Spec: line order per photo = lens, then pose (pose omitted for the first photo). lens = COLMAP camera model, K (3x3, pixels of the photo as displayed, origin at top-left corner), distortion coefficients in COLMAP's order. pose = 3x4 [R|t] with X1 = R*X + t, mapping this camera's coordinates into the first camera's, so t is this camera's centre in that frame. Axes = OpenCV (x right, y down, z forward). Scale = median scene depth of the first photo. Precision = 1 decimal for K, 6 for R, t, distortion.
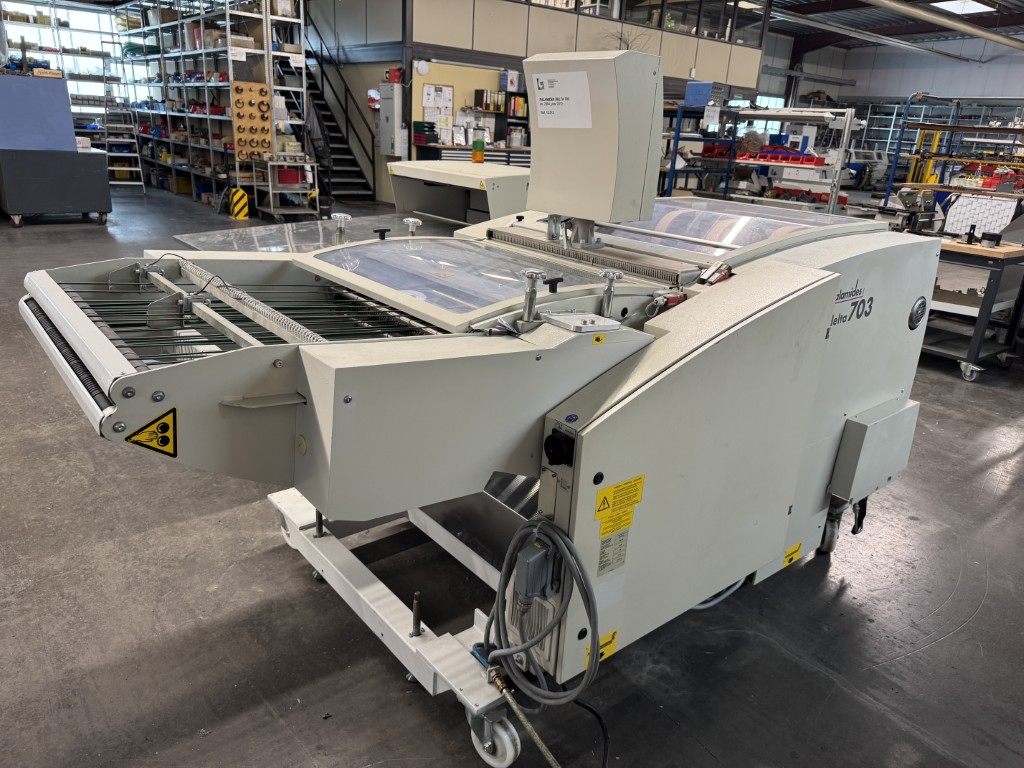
lens RADIAL K [[729.0, 0, 519.7], [0, 729.0, 388.0], [0, 0, 1]] dist [0.004355, -0.010889]
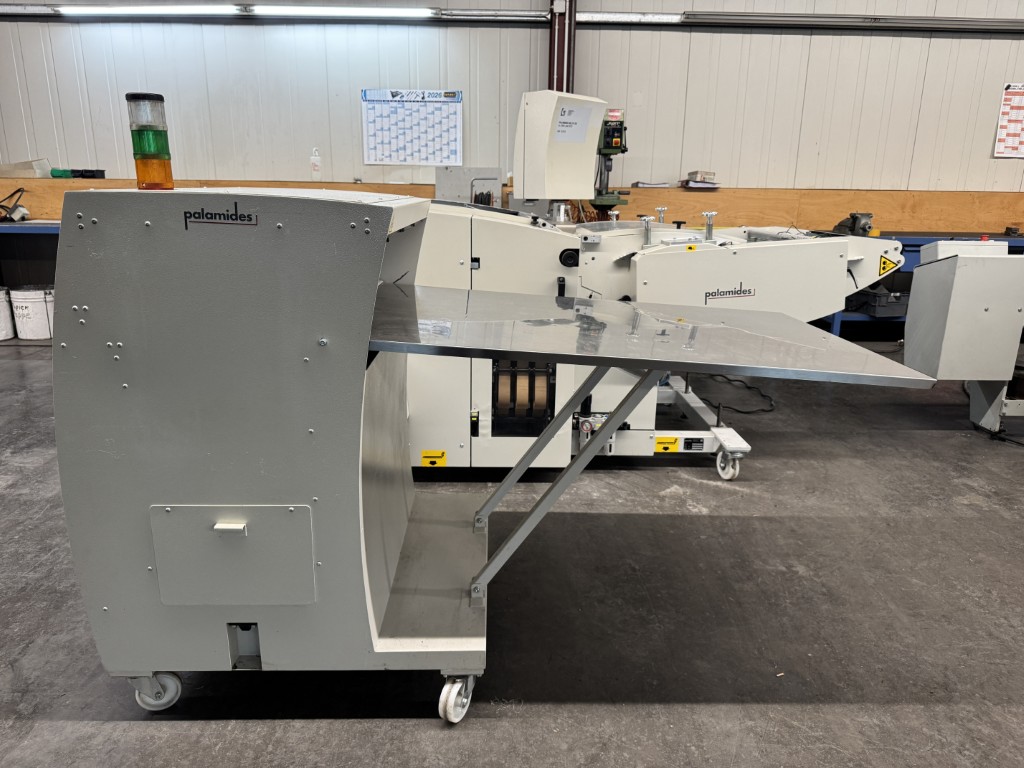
lens RADIAL K [[715.3, 0, 515.1], [0, 715.3, 389.0], [0, 0, 1]] dist [0.082218, -0.134220]
pose [[-0.779490, -0.234159, 0.581004, -0.184519], [0.156139, 0.825603, 0.542219, -0.168746], [-0.606643, 0.513371, -0.606987, 0.494629]]
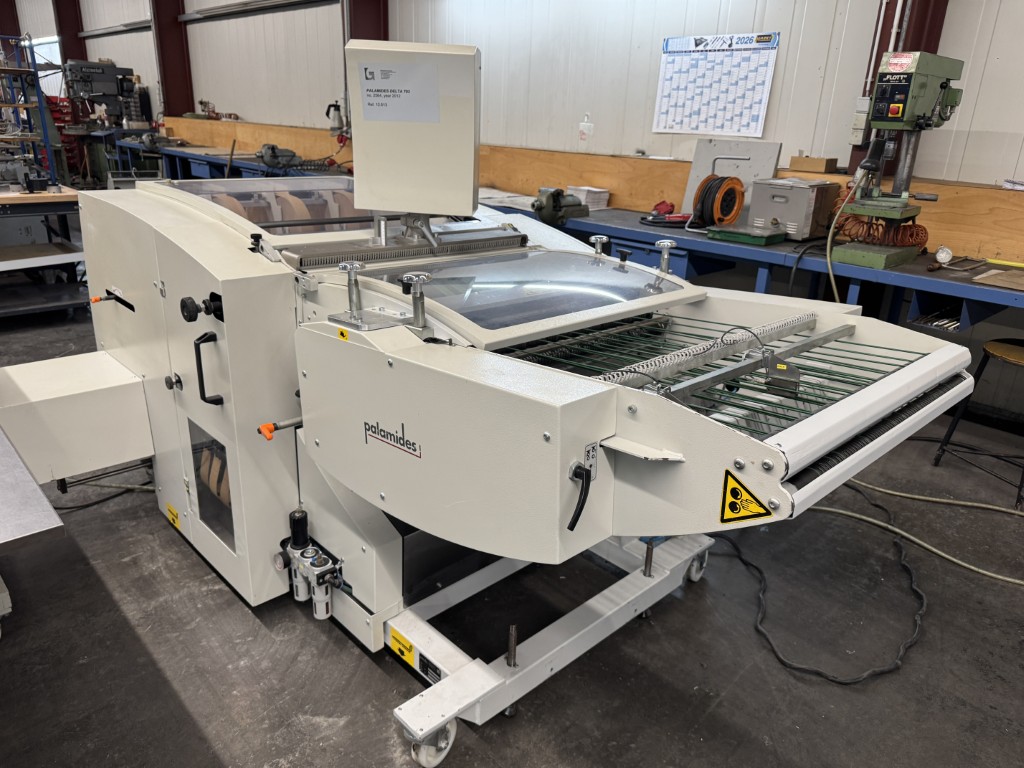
lens RADIAL K [[729.0, 0, 519.7], [0, 729.0, 388.0], [0, 0, 1]] dist [0.004355, -0.010889]
pose [[-0.075932, -0.402416, 0.912302, -0.206978], [0.292495, 0.865704, 0.406206, -0.088754], [-0.953248, 0.297688, 0.051969, 0.203253]]
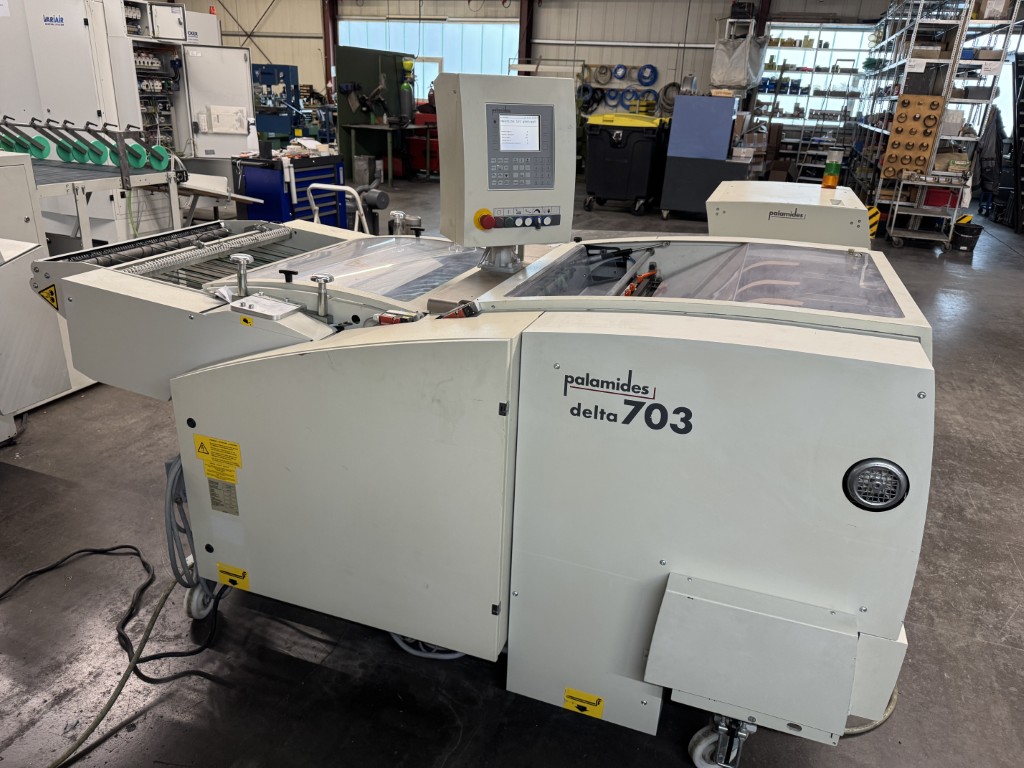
lens RADIAL K [[729.0, 0, 519.7], [0, 729.0, 388.0], [0, 0, 1]] dist [0.004355, -0.010889]
pose [[0.523990, 0.292734, -0.799838, 0.212616], [-0.305340, 0.941224, 0.144446, -0.043674], [0.795111, 0.168534, 0.582576, 0.108912]]
